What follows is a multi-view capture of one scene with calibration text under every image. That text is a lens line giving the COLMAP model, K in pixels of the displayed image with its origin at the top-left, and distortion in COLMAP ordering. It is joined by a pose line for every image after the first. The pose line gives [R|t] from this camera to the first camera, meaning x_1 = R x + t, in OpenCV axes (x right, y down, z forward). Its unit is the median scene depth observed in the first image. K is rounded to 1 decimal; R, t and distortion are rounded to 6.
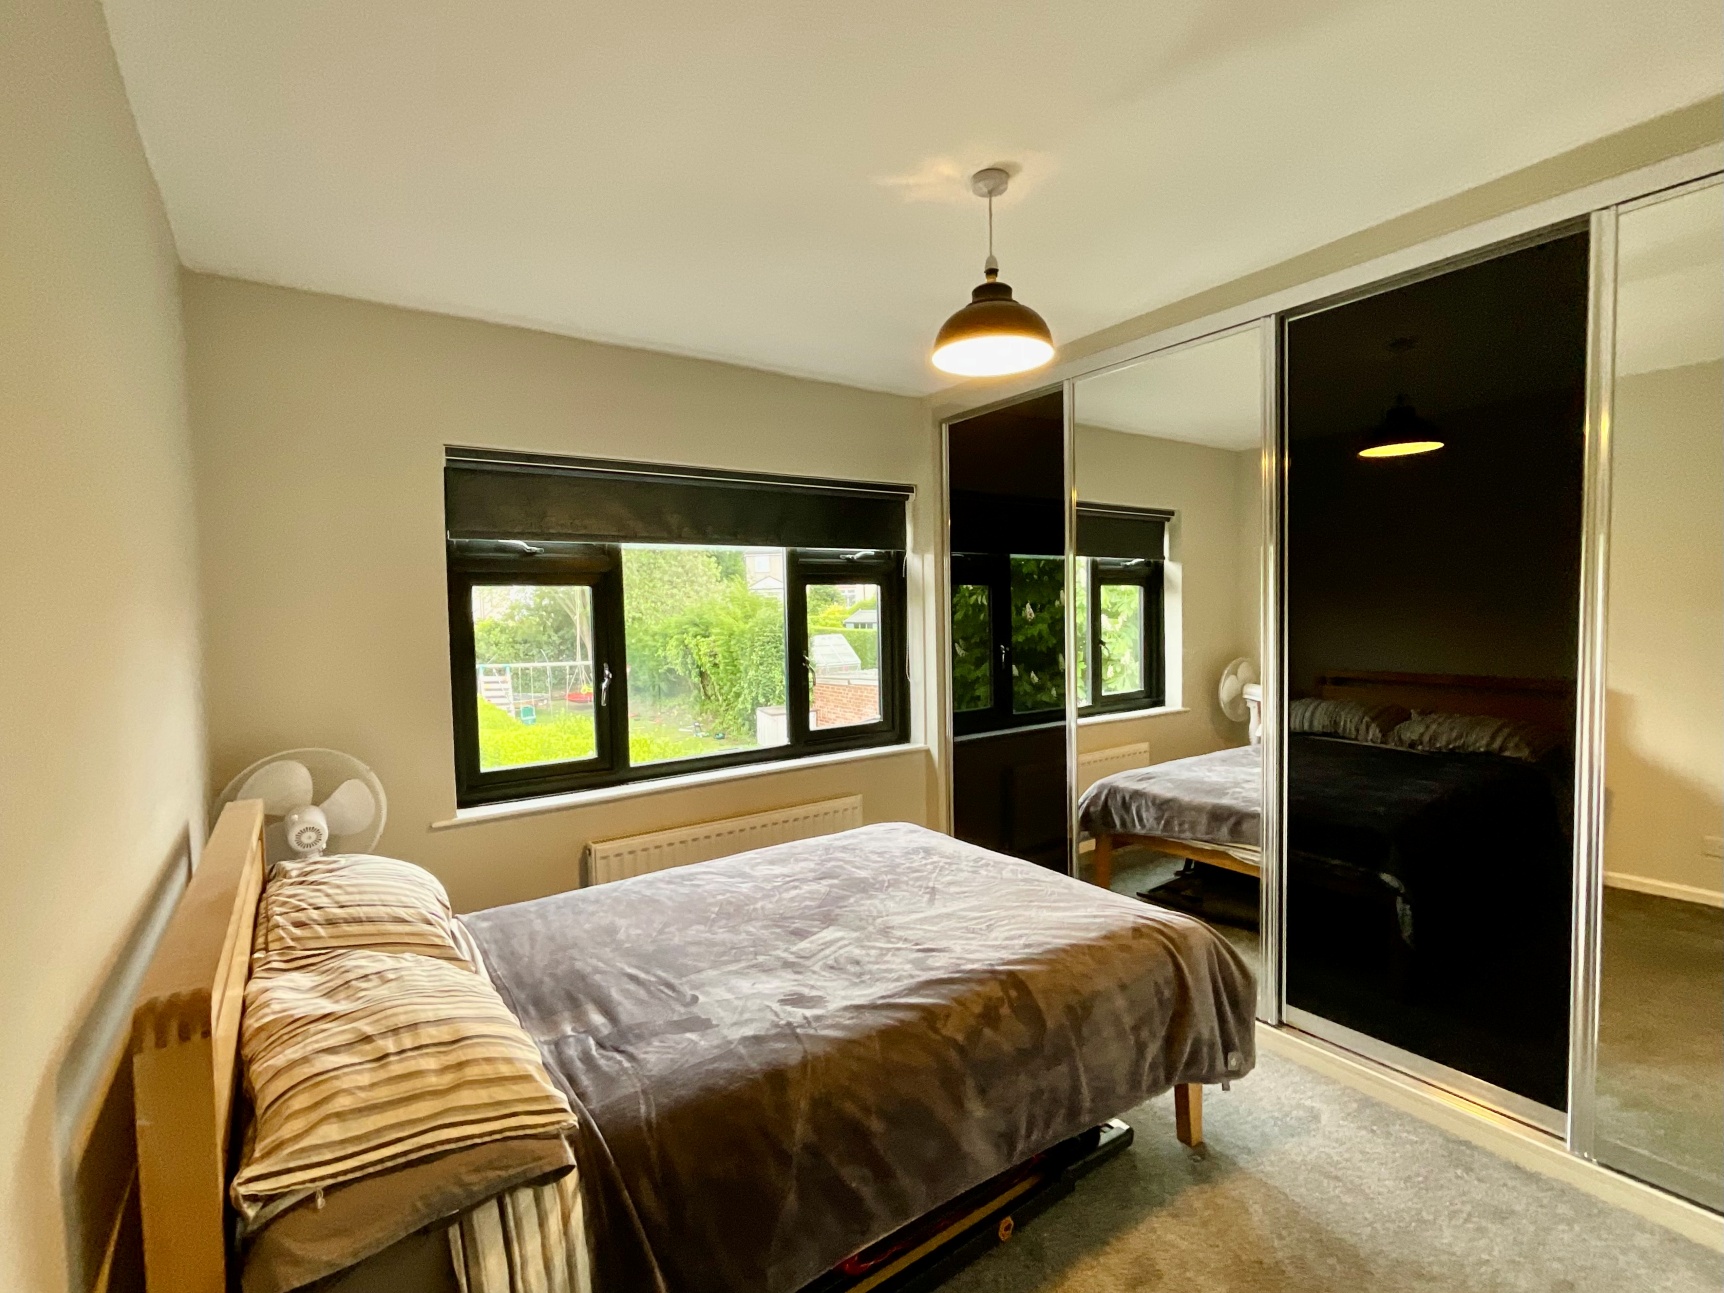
lens RADIAL K [[744.3, 0, 879.6], [0, 744.3, 637.1], [0, 0, 1]] dist [0.001365, 0.000215]
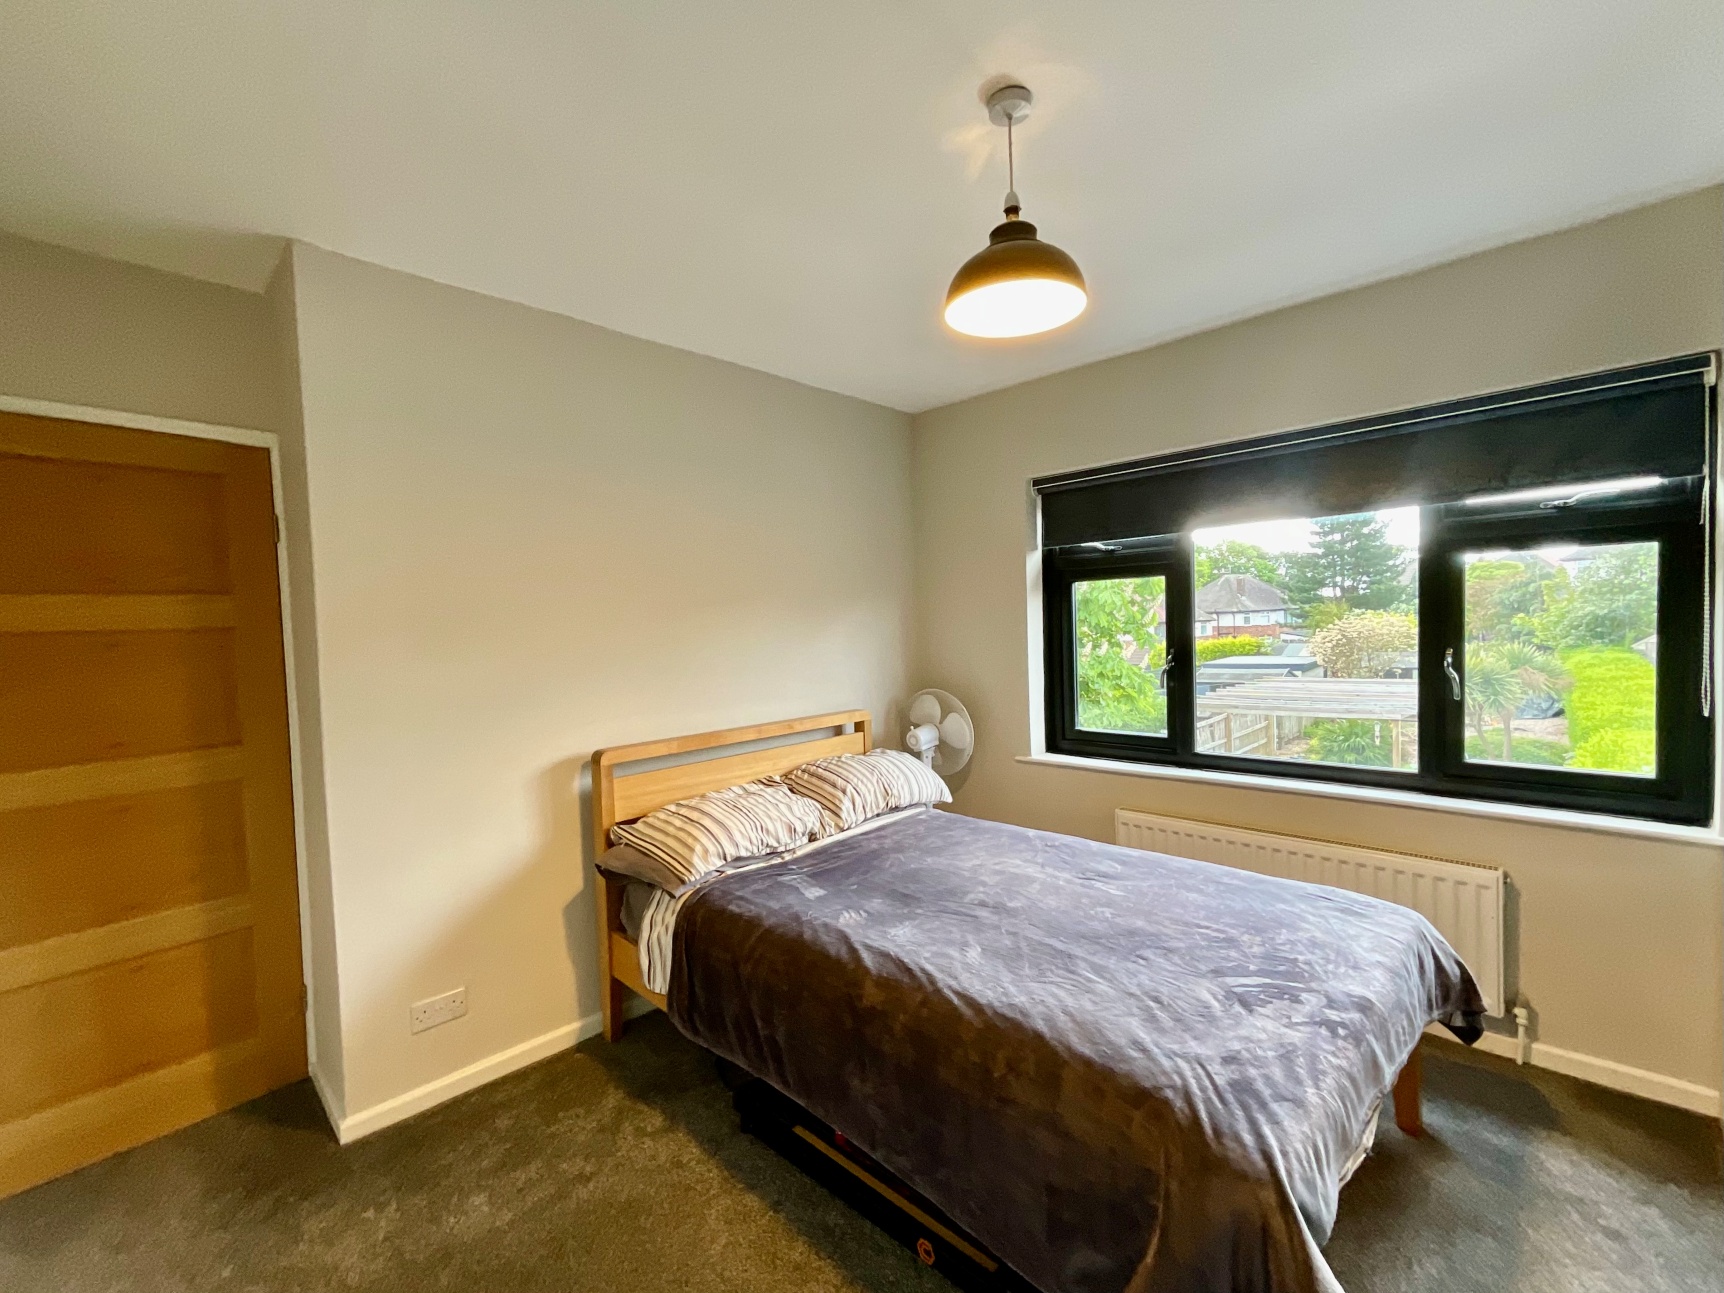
lens RADIAL K [[708.9, 0, 862.0], [0, 708.9, 646.5], [0, 0, 1]] dist [0.015135, 0.000152]
pose [[0.209077, 0.049294, -0.976656, 0.568921], [0.004456, 0.998670, 0.051359, -0.023509], [0.977889, -0.015090, 0.208580, 0.401152]]
